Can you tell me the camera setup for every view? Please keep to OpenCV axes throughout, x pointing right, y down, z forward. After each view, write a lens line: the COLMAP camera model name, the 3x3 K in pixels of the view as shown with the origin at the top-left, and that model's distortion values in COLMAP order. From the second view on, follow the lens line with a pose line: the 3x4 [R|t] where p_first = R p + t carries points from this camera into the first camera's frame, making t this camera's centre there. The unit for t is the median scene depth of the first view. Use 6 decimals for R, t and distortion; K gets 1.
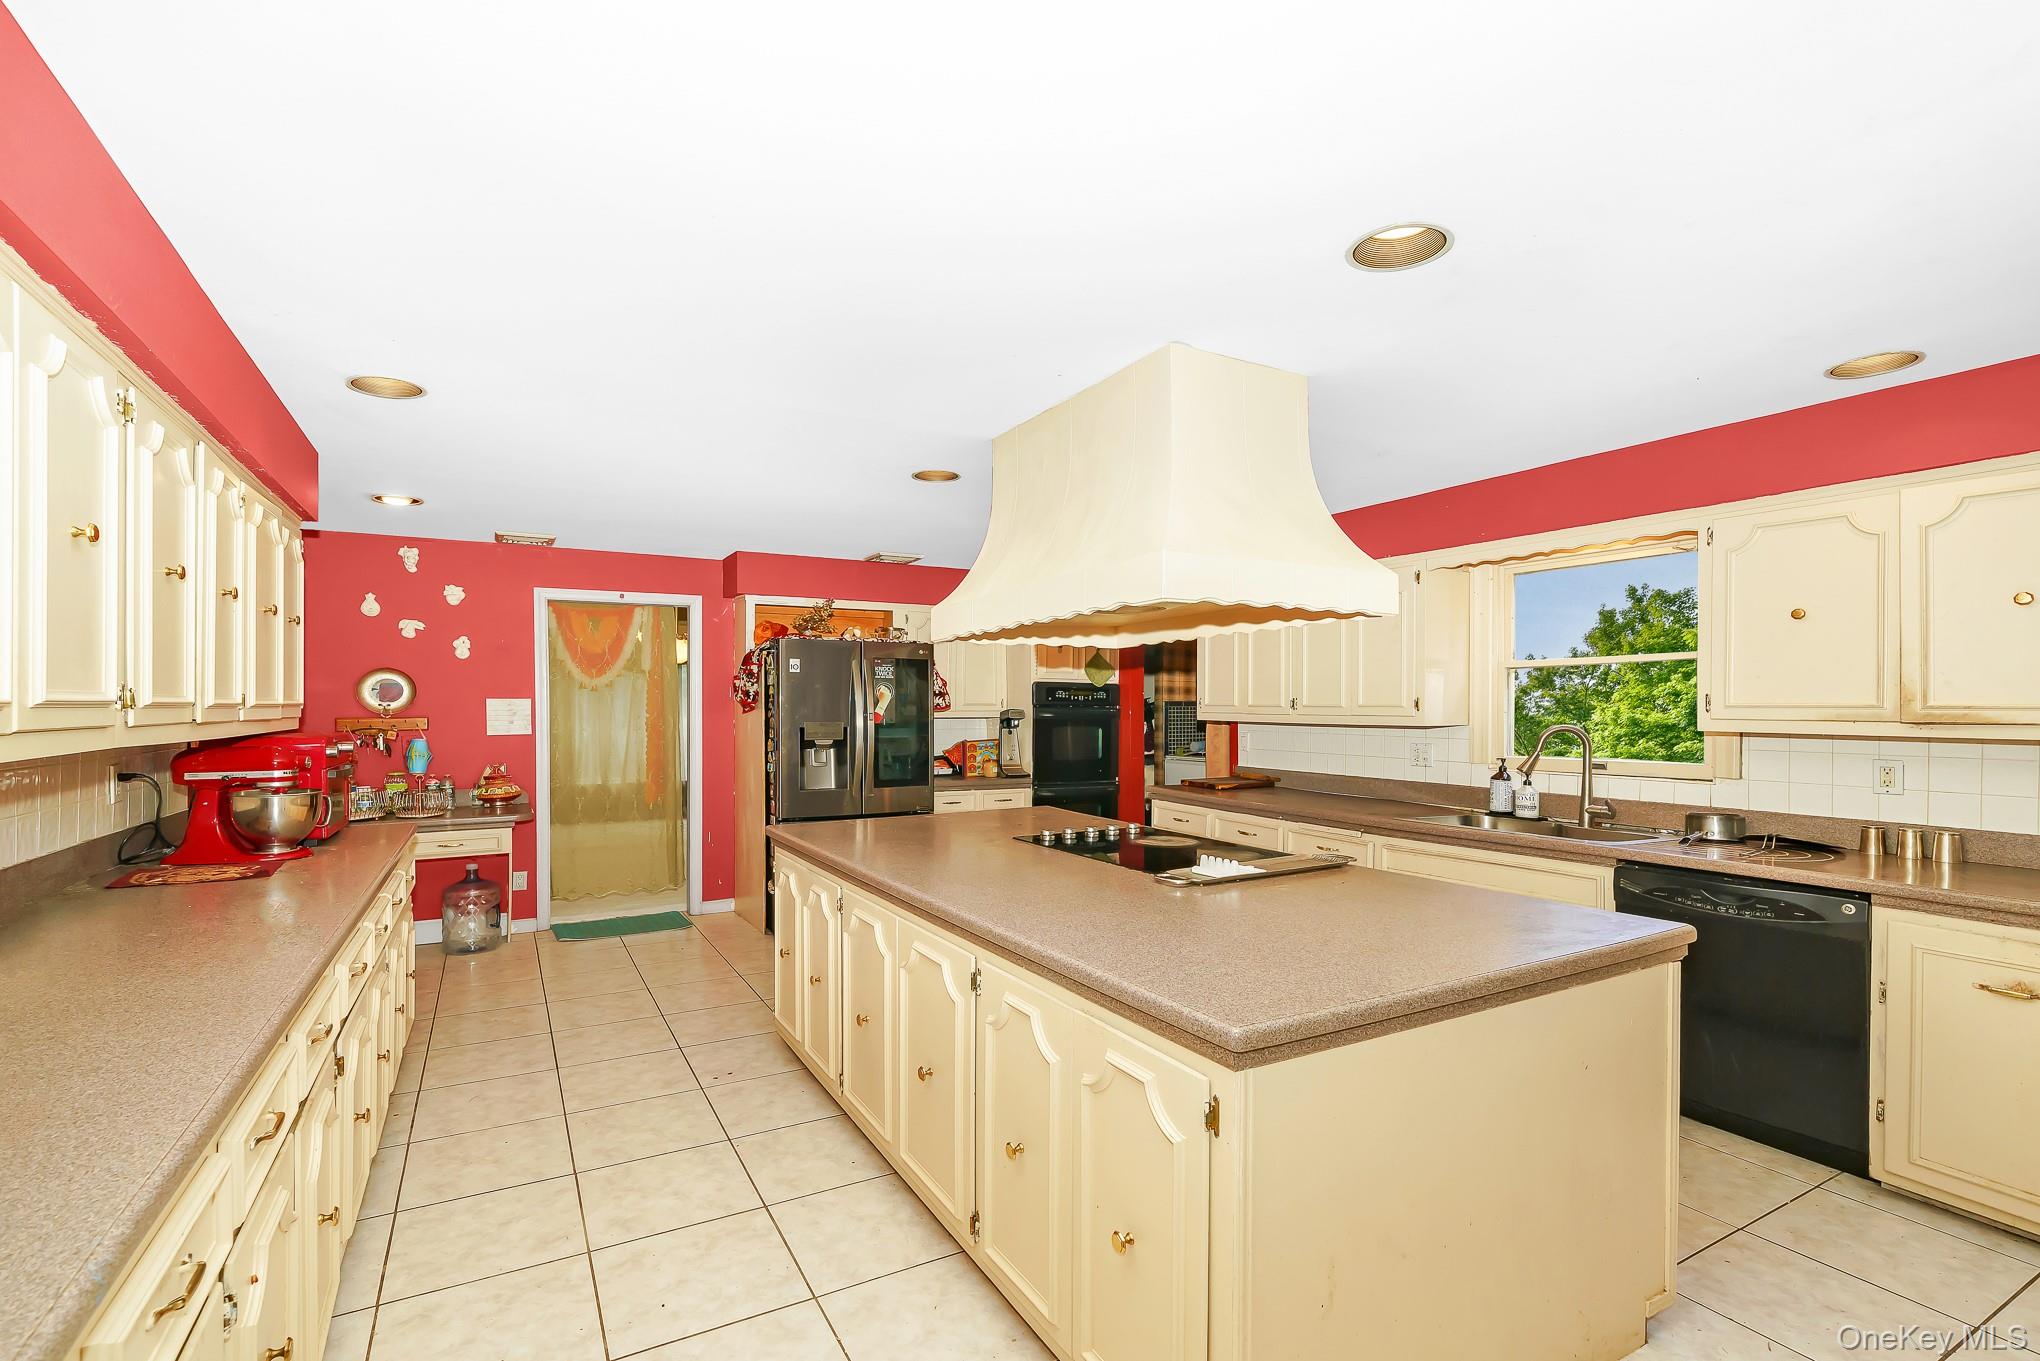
lens RADIAL K [[883.9, 0, 923.7], [0, 883.9, 711.4], [0, 0, 1]] dist [-0.001314, -0.000045]
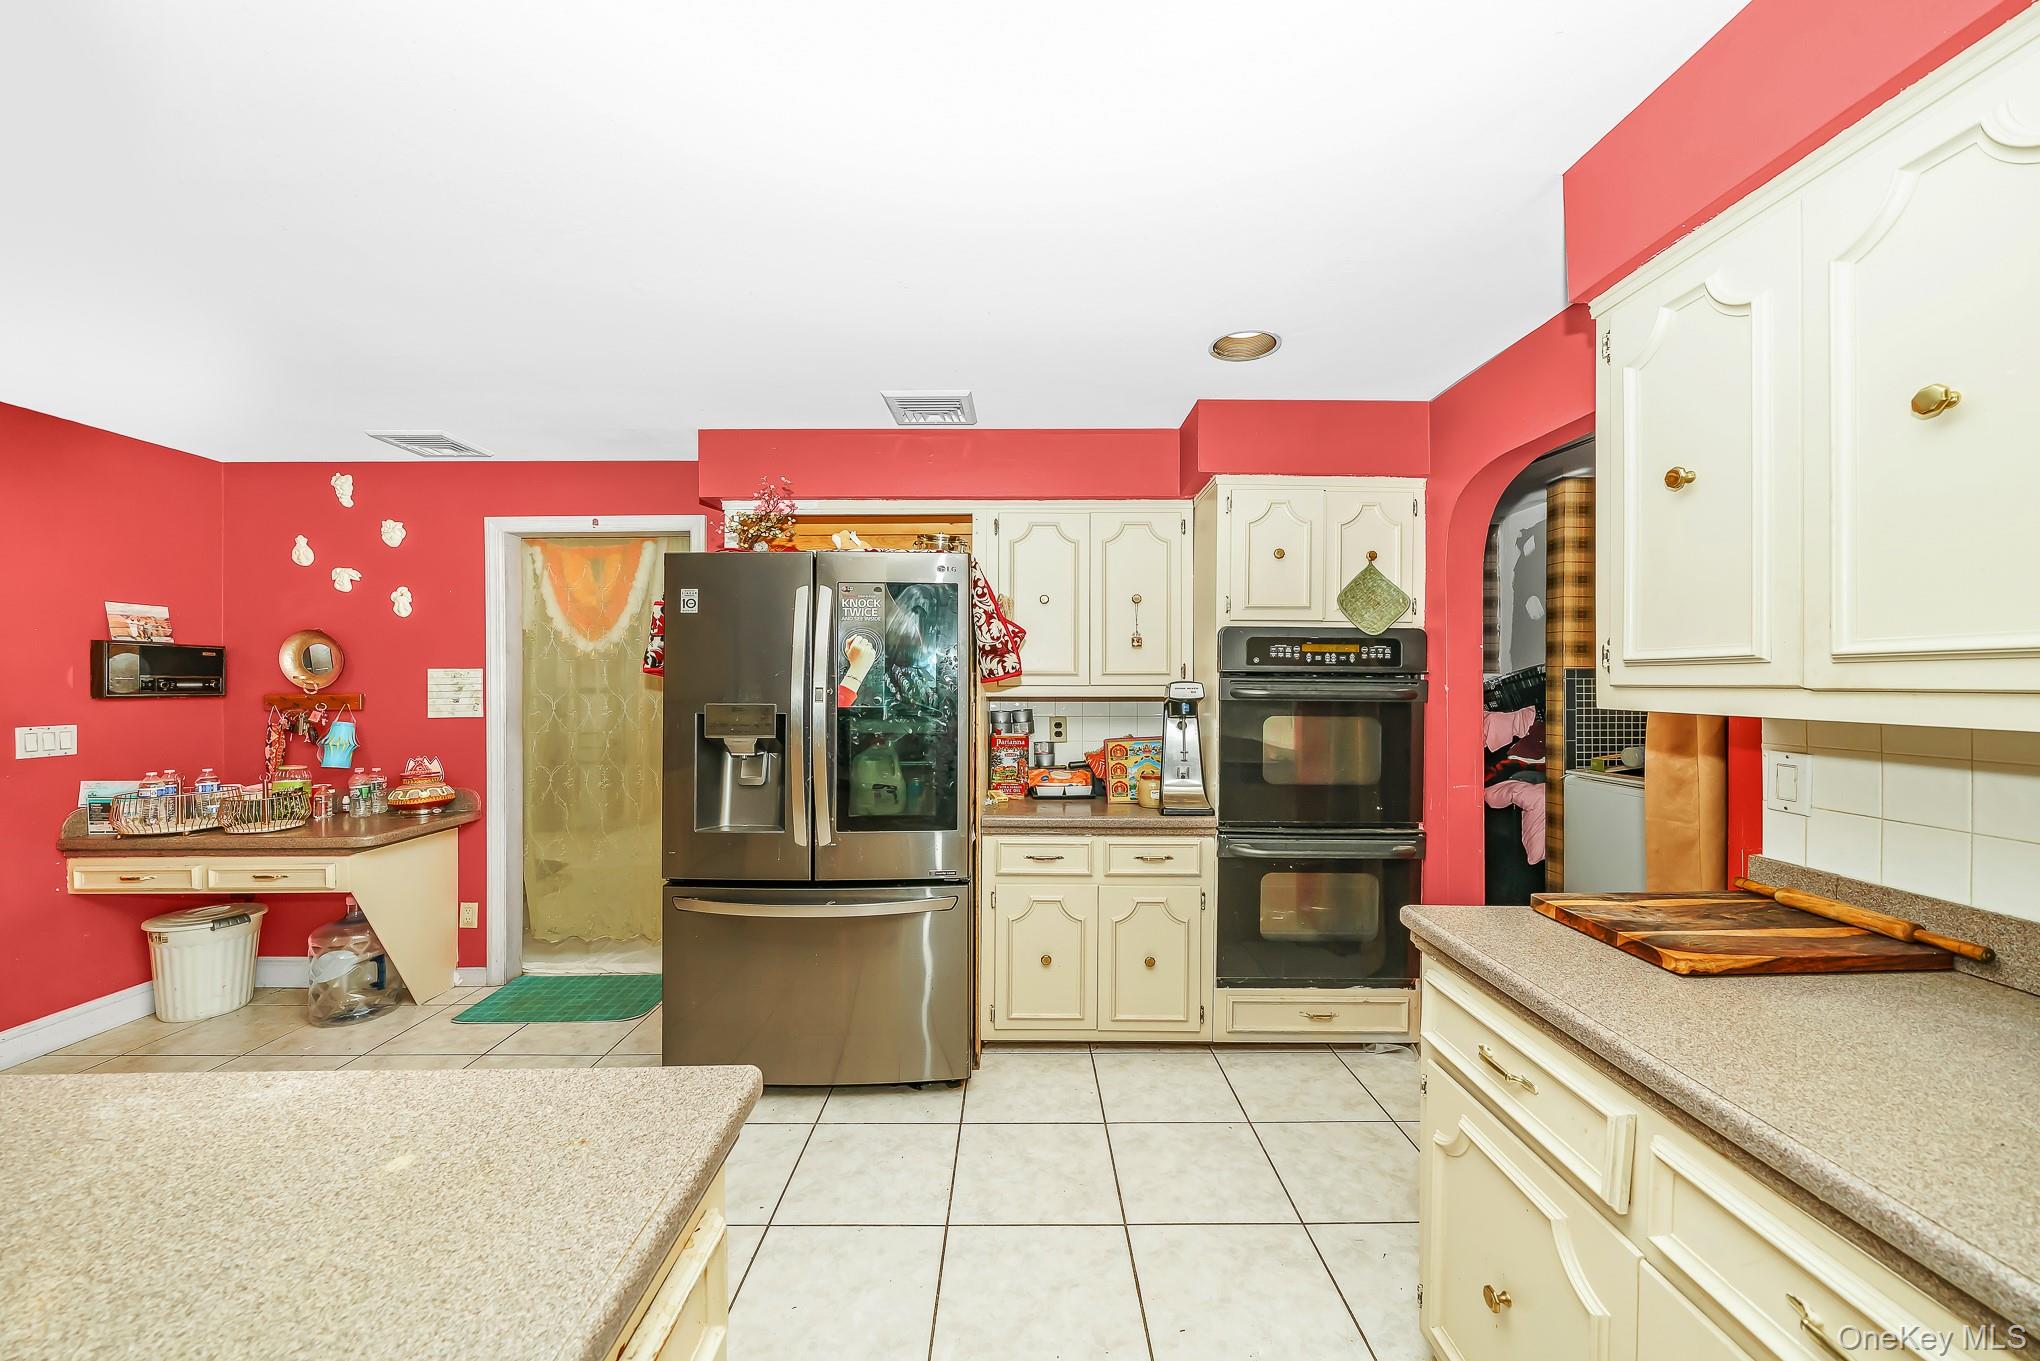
lens RADIAL K [[759.0, 0, 998.0], [0, 759.0, 685.4], [0, 0, 1]] dist [-0.001451, -0.000095]
pose [[0.910035, -0.002292, -0.414526, 0.216348], [-0.000922, 0.999971, -0.007553, 0.003909], [0.414531, 0.007256, 0.910006, 0.629885]]
